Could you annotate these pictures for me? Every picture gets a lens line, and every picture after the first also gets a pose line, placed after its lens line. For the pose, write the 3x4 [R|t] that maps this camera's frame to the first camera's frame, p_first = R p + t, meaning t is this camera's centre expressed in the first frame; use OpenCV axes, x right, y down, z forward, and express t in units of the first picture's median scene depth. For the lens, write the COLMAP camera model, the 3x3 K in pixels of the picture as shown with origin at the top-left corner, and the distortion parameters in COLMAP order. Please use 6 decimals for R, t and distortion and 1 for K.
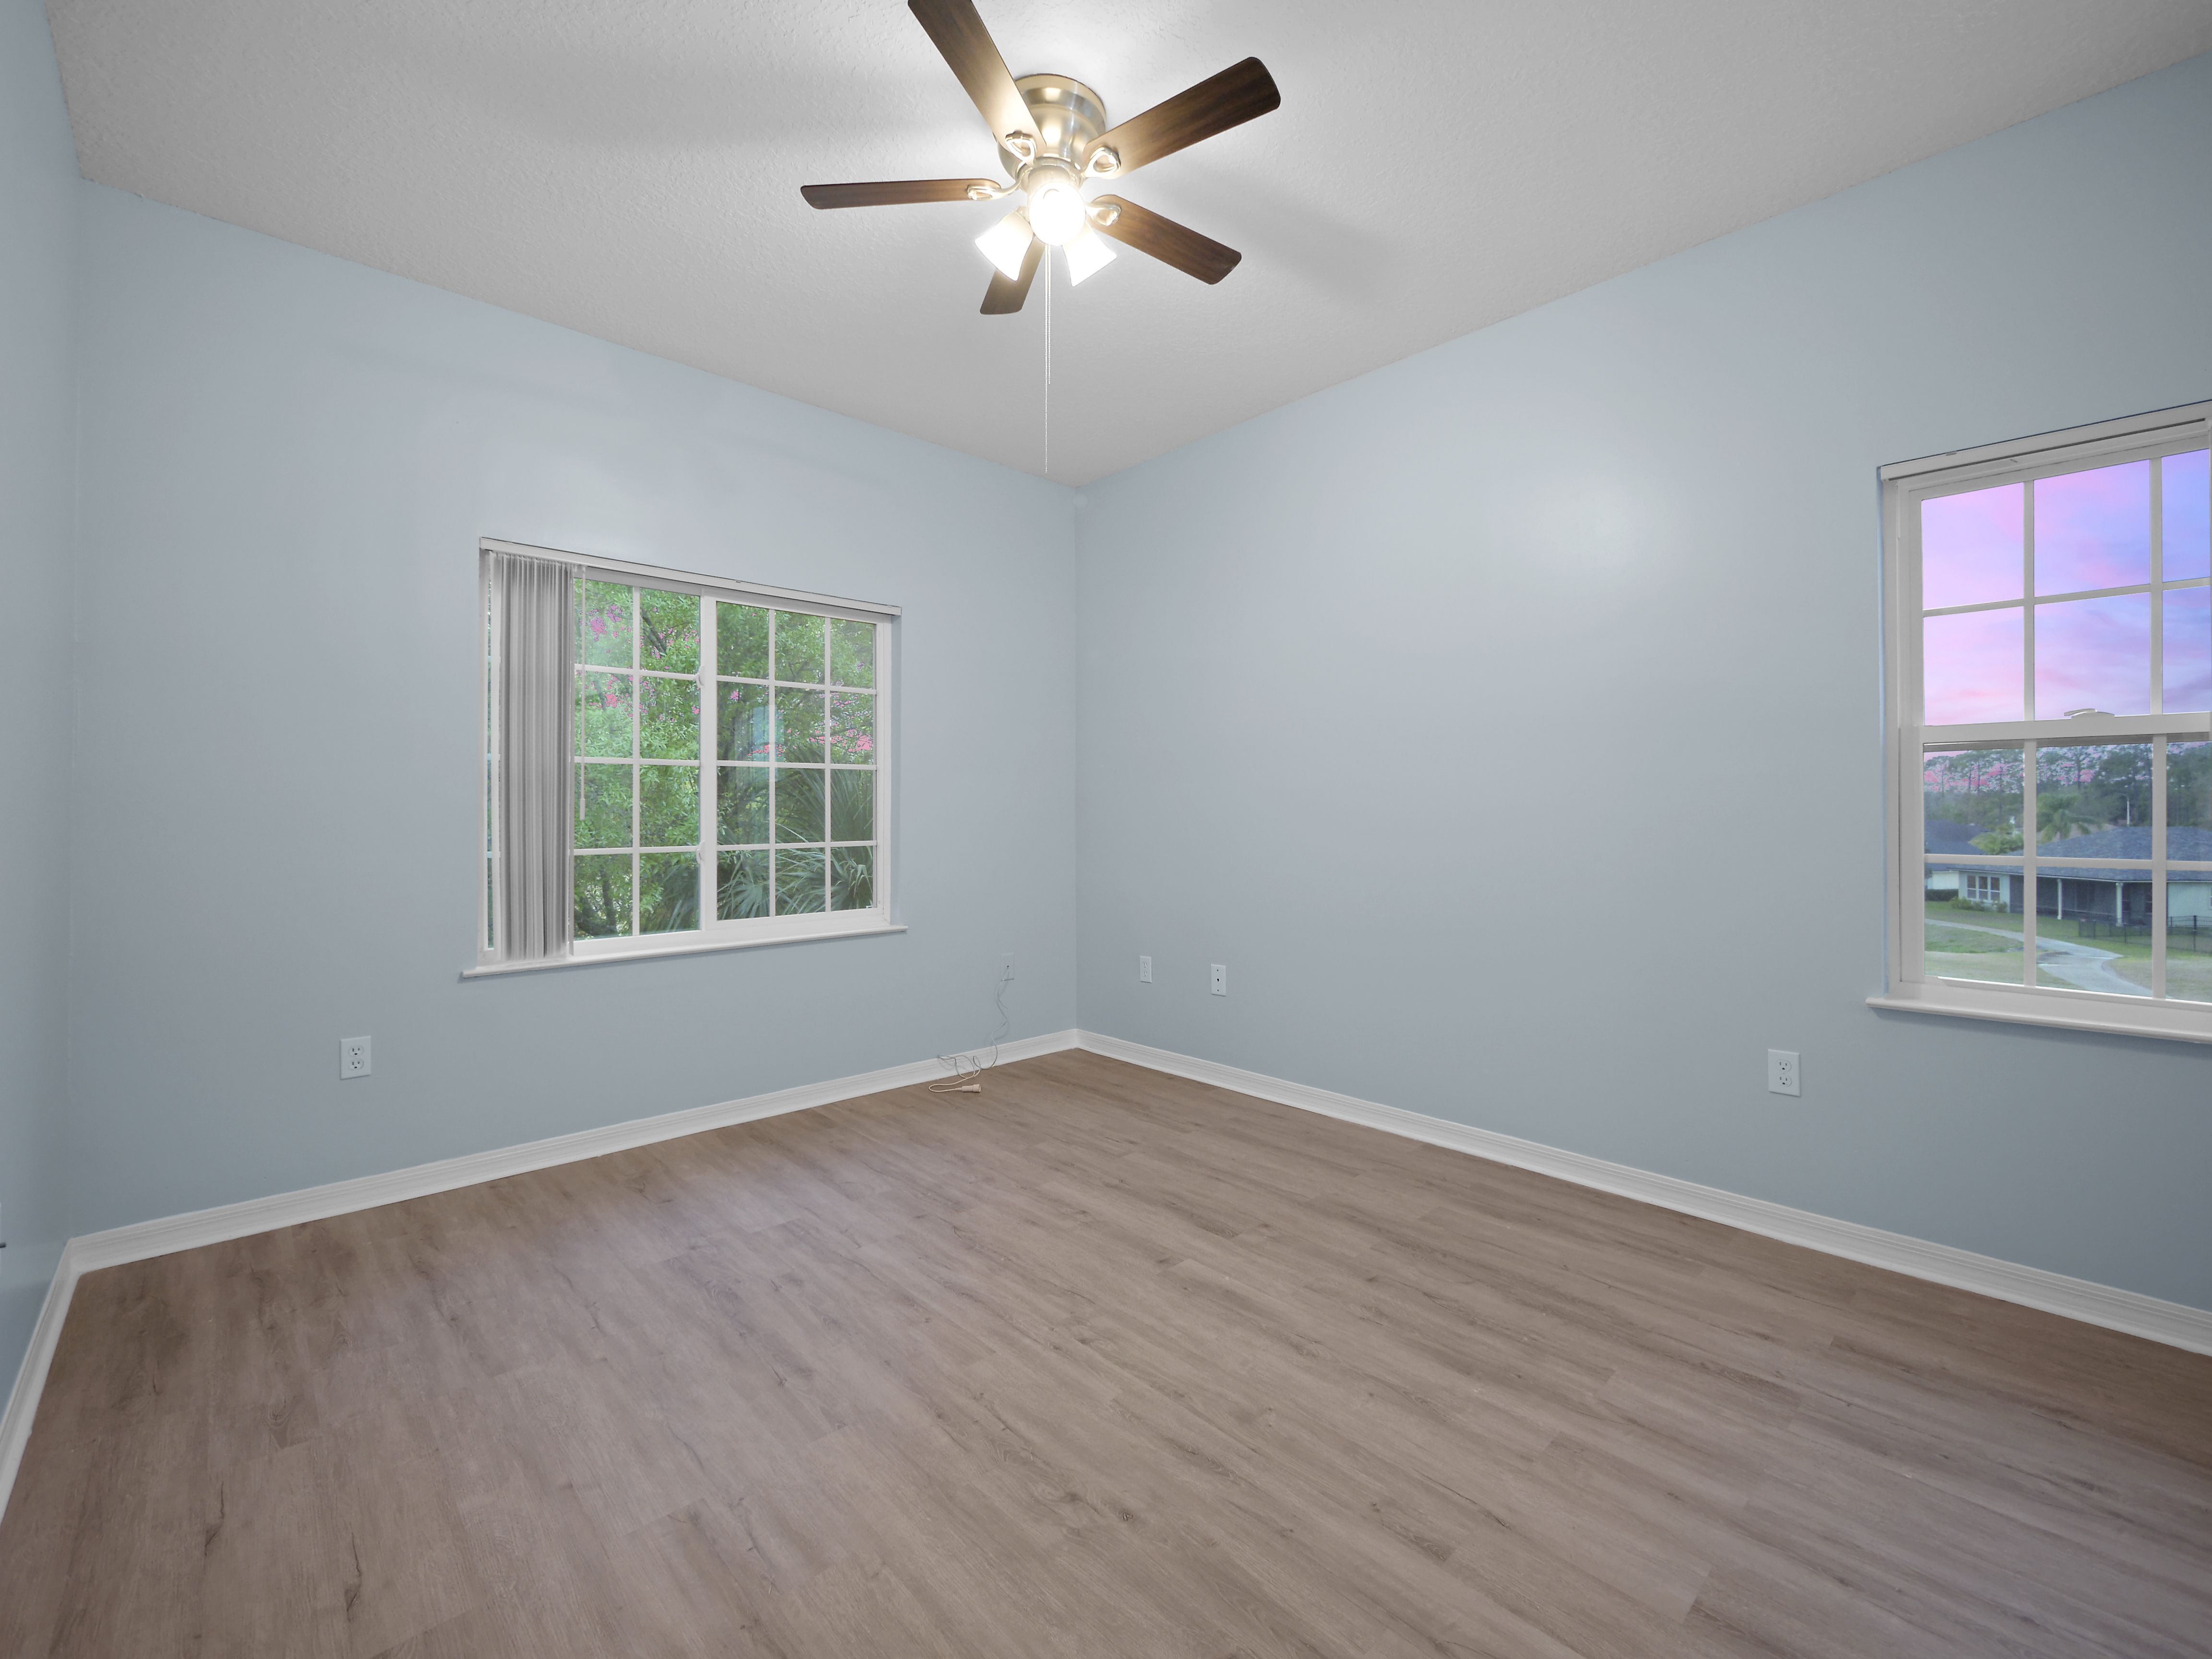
lens RADIAL K [[942.0, 0, 1106.7], [0, 942.0, 813.6], [0, 0, 1]] dist [-0.001981, -0.000085]
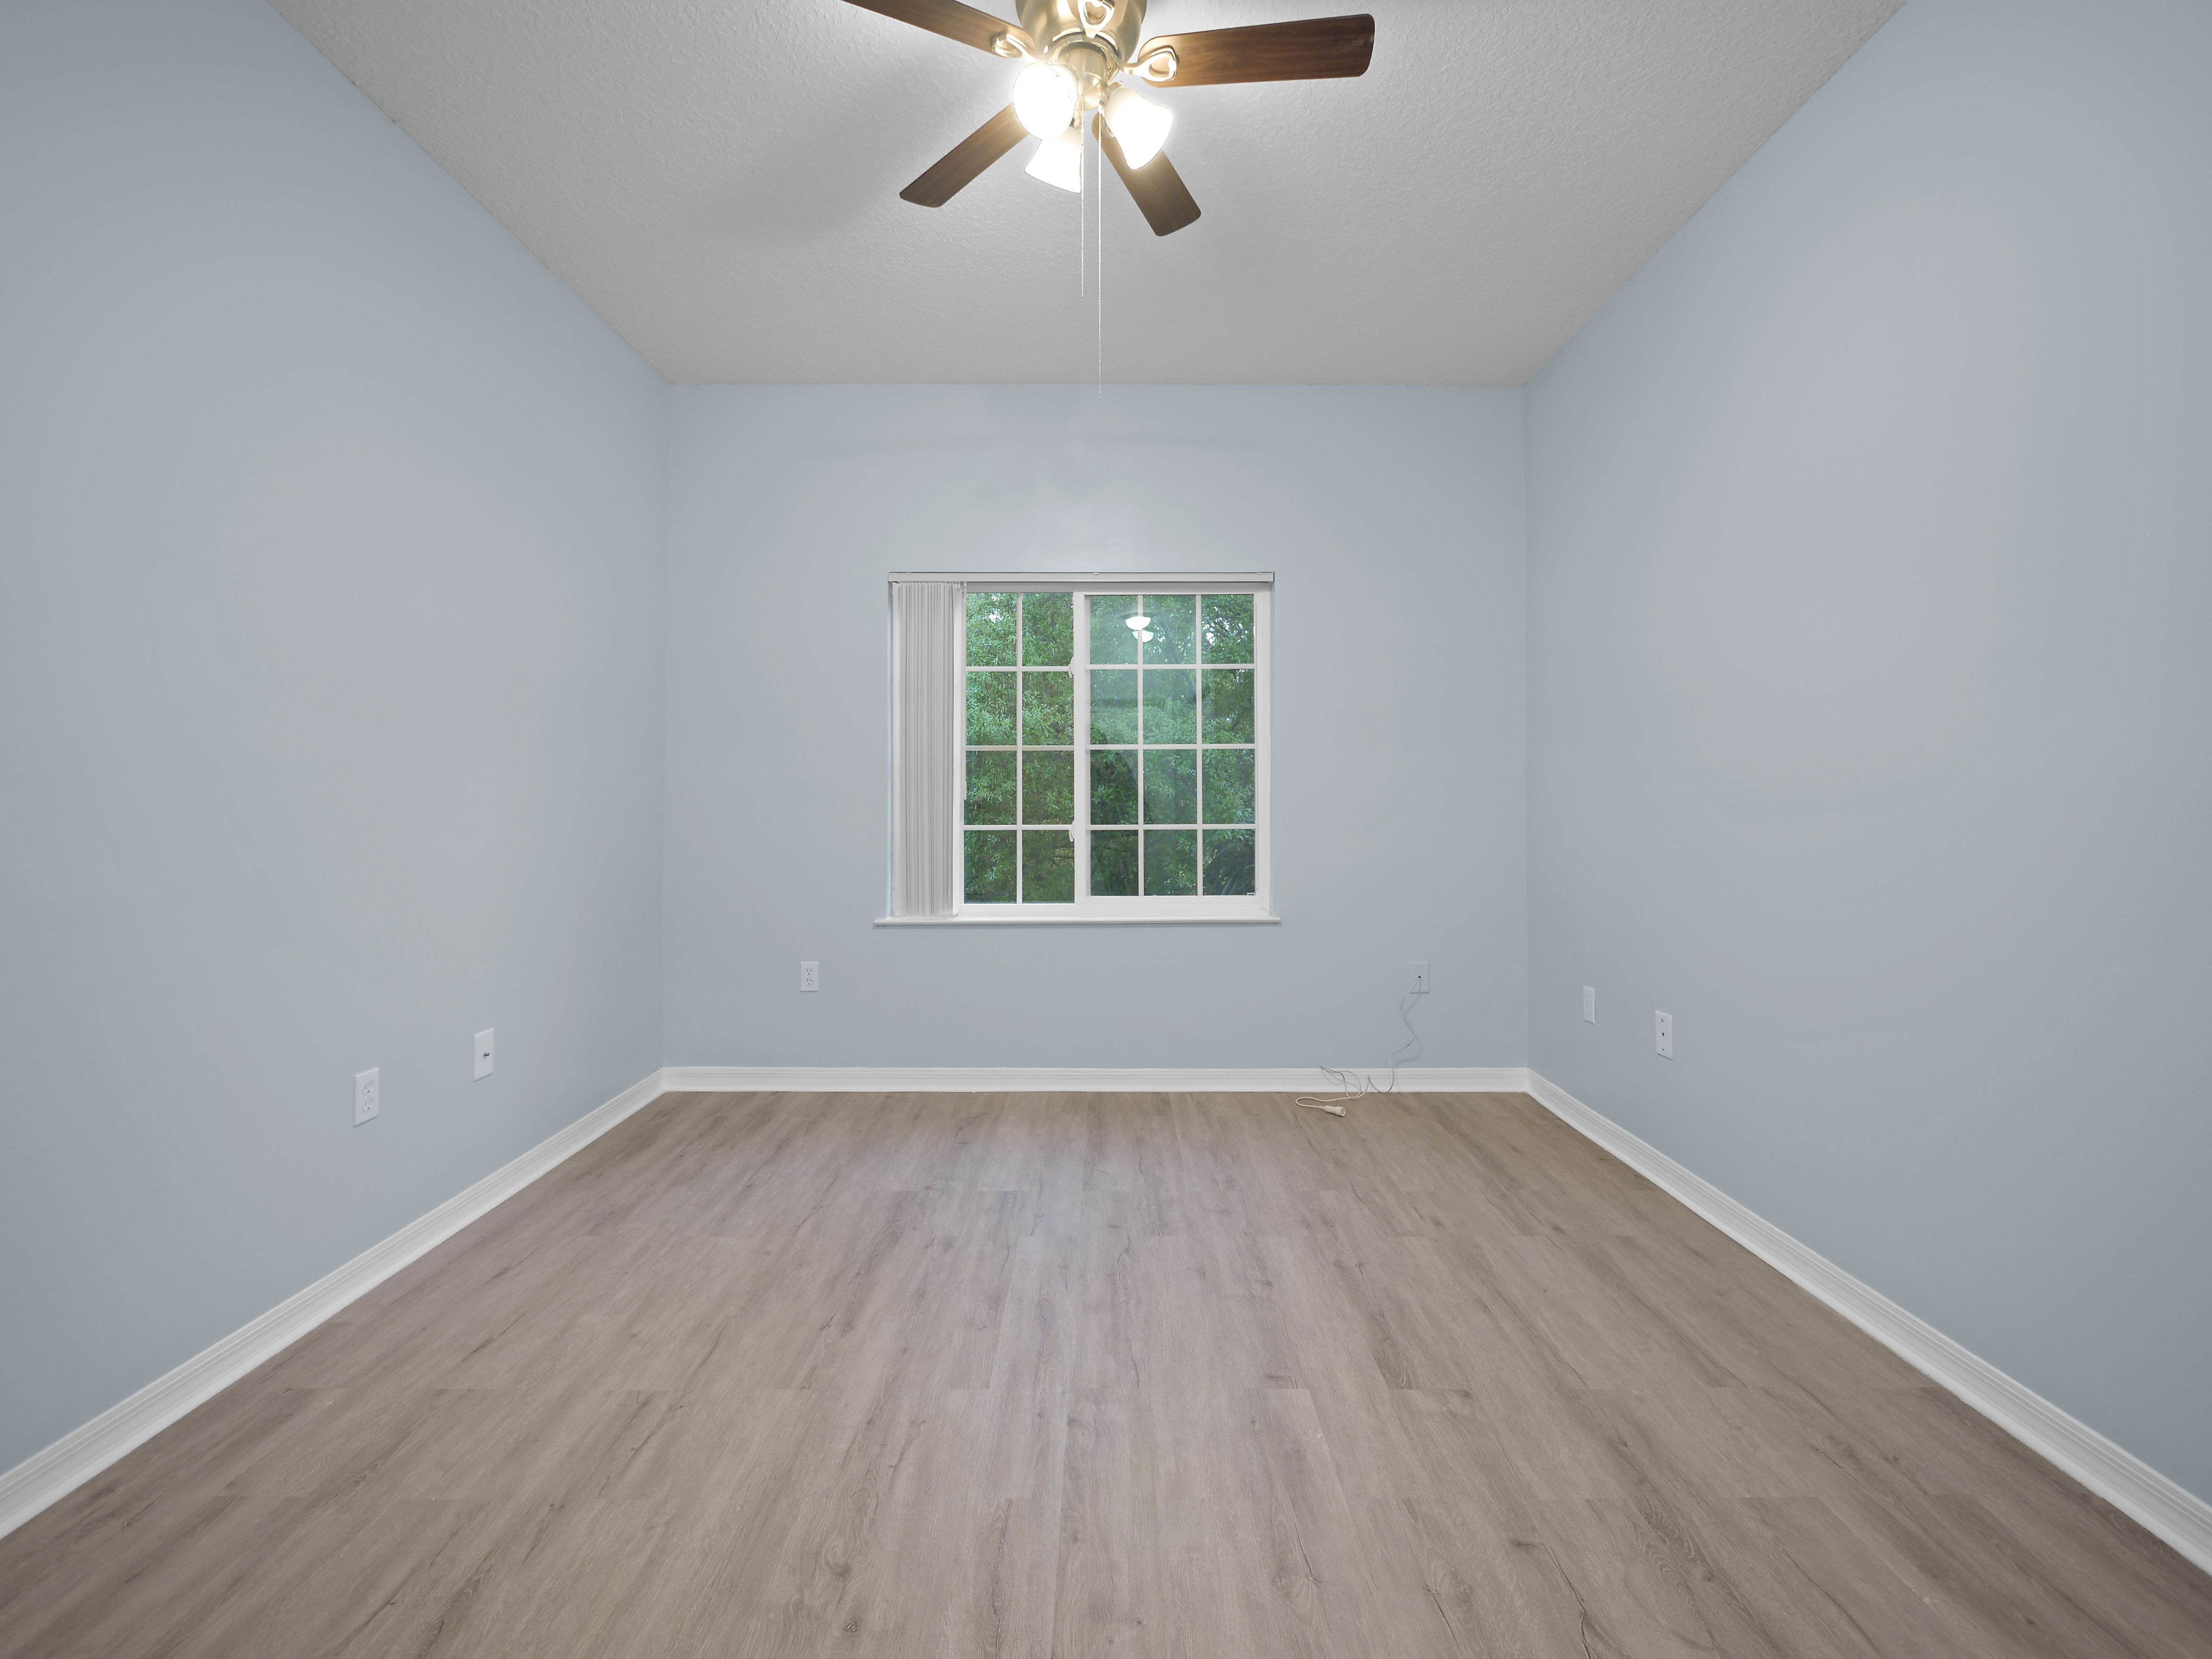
lens RADIAL K [[949.0, 0, 1101.1], [0, 949.0, 788.6], [0, 0, 1]] dist [-0.003096, -0.000002]
pose [[0.727534, -0.005674, -0.686048, 0.463964], [-0.001197, 0.999954, -0.009539, 0.004116], [0.686070, 0.007761, 0.727494, 0.322237]]
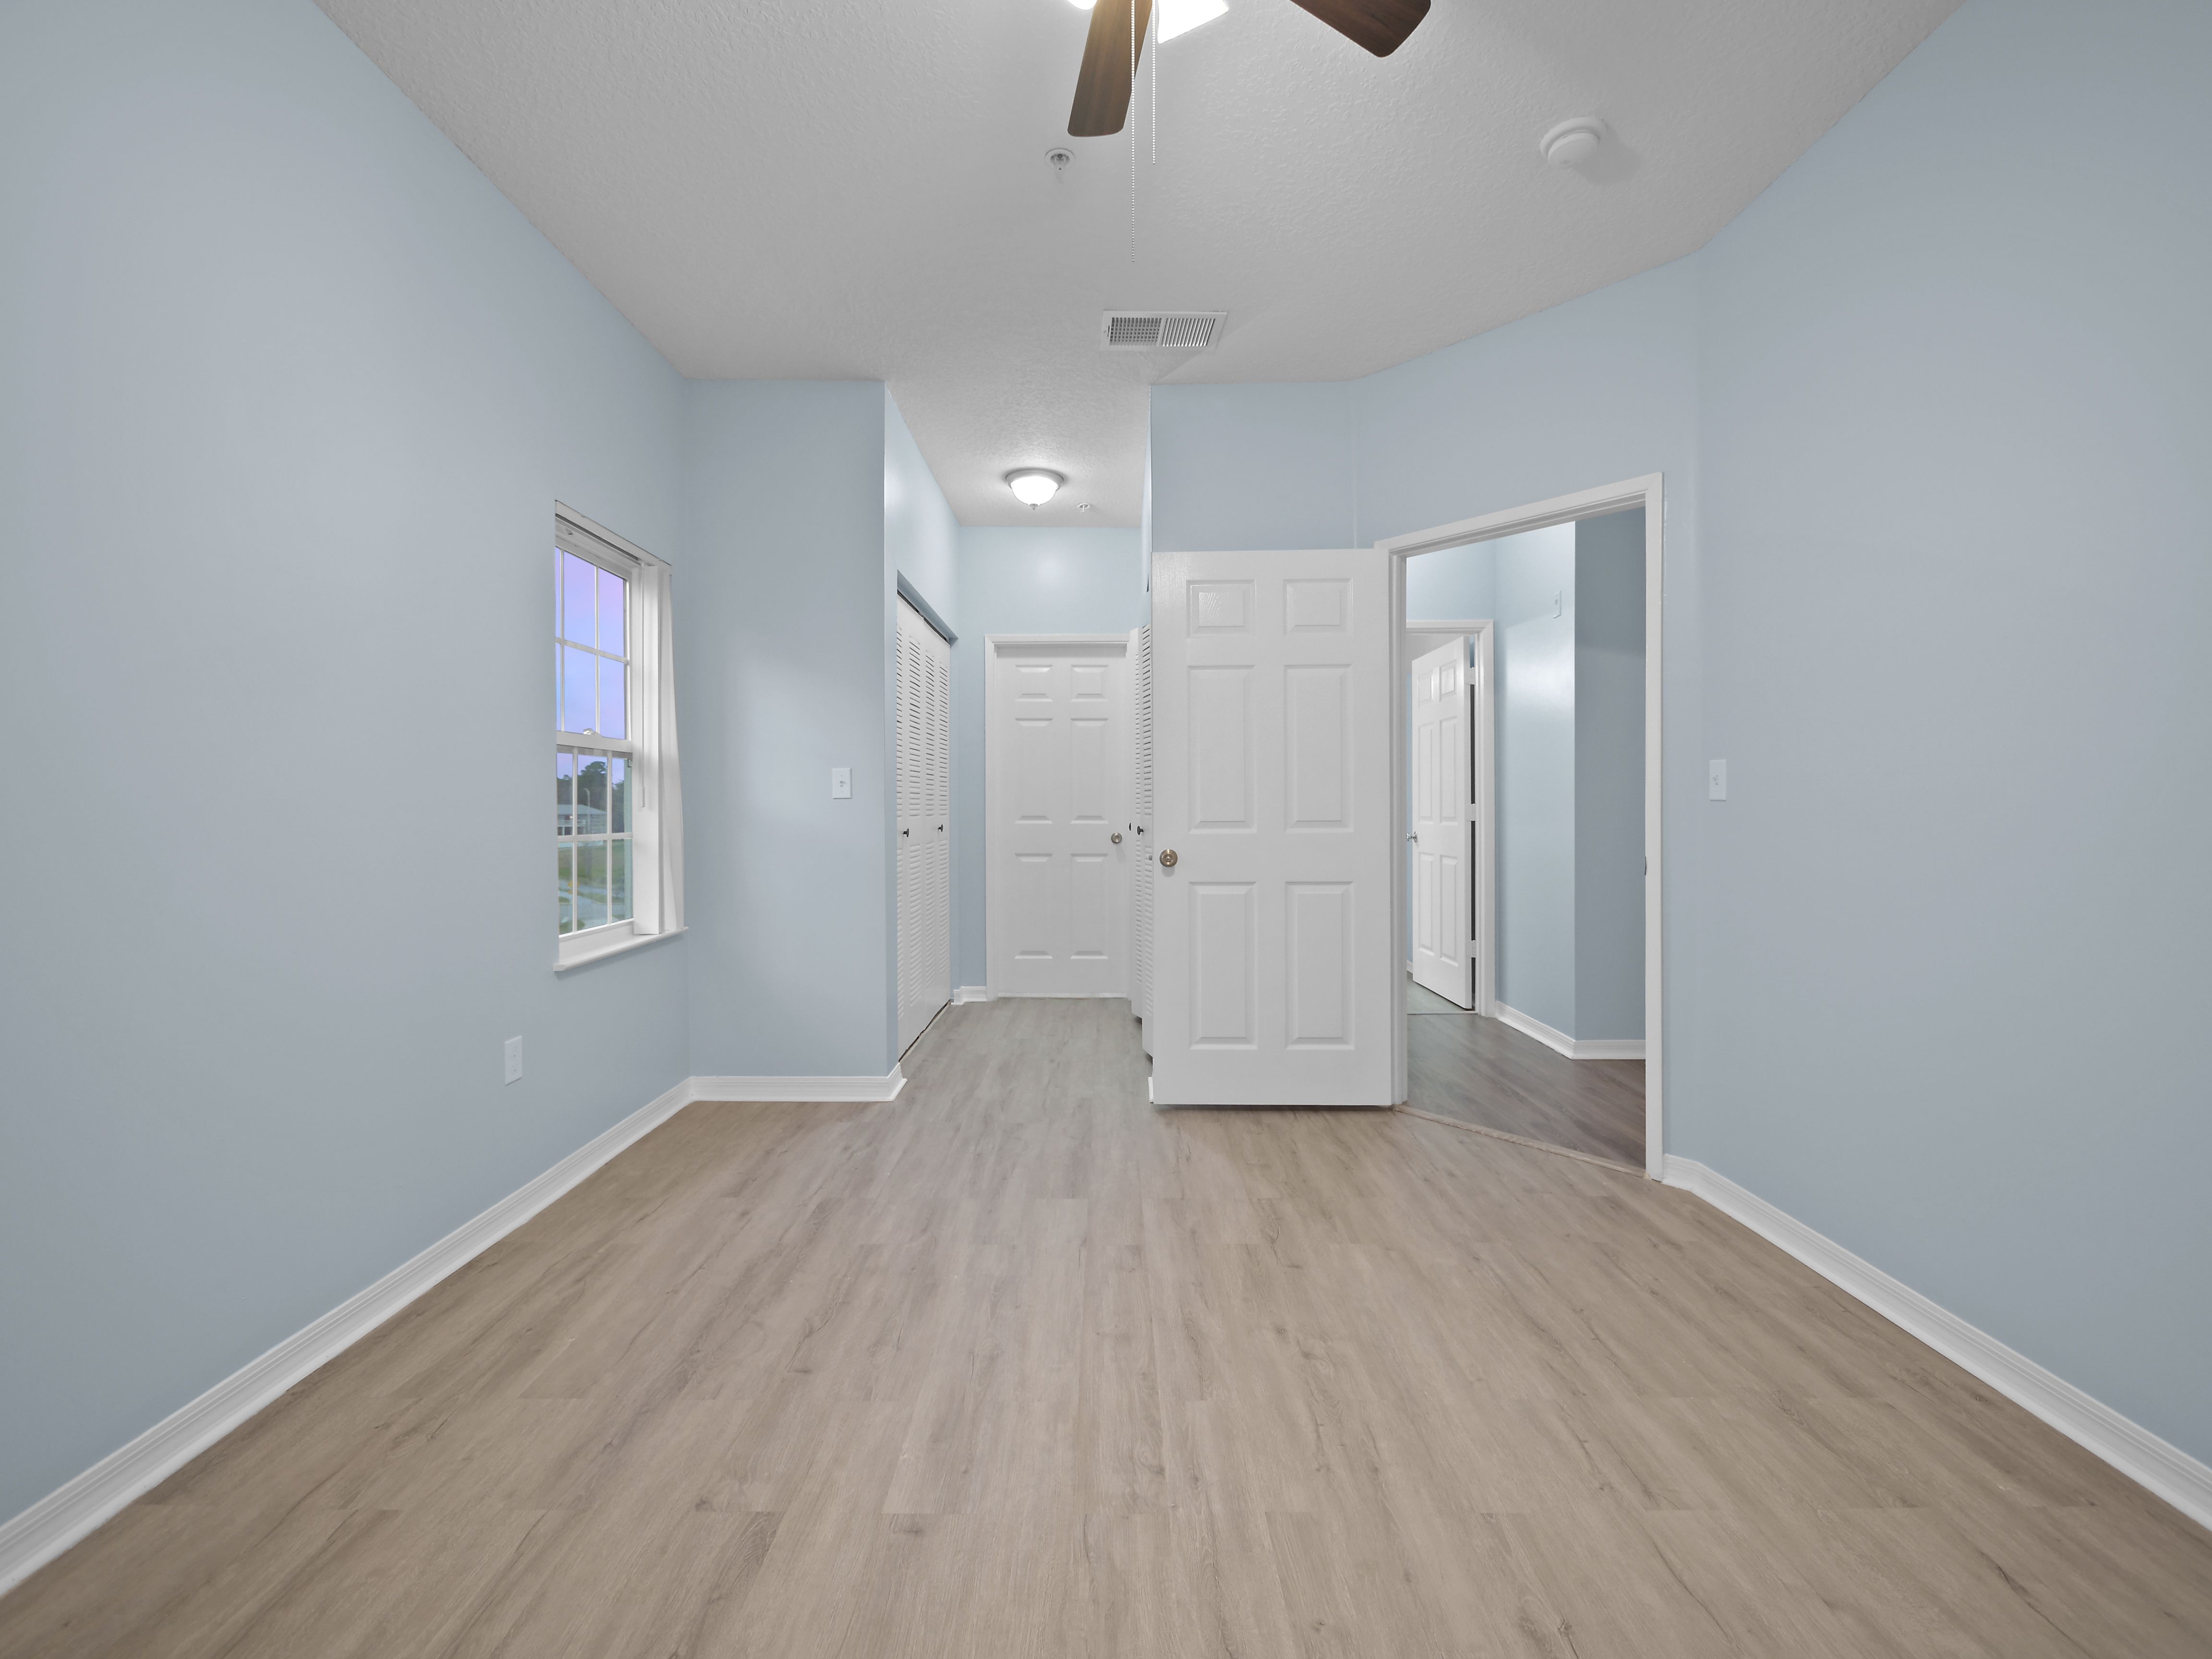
lens RADIAL K [[942.0, 0, 1106.7], [0, 942.0, 813.6], [0, 0, 1]] dist [-0.001981, -0.000085]
pose [[-0.731714, -0.004185, 0.681599, -0.421854], [0.002128, 0.999962, 0.008425, 0.005607], [-0.681608, 0.007615, -0.731677, 1.287680]]
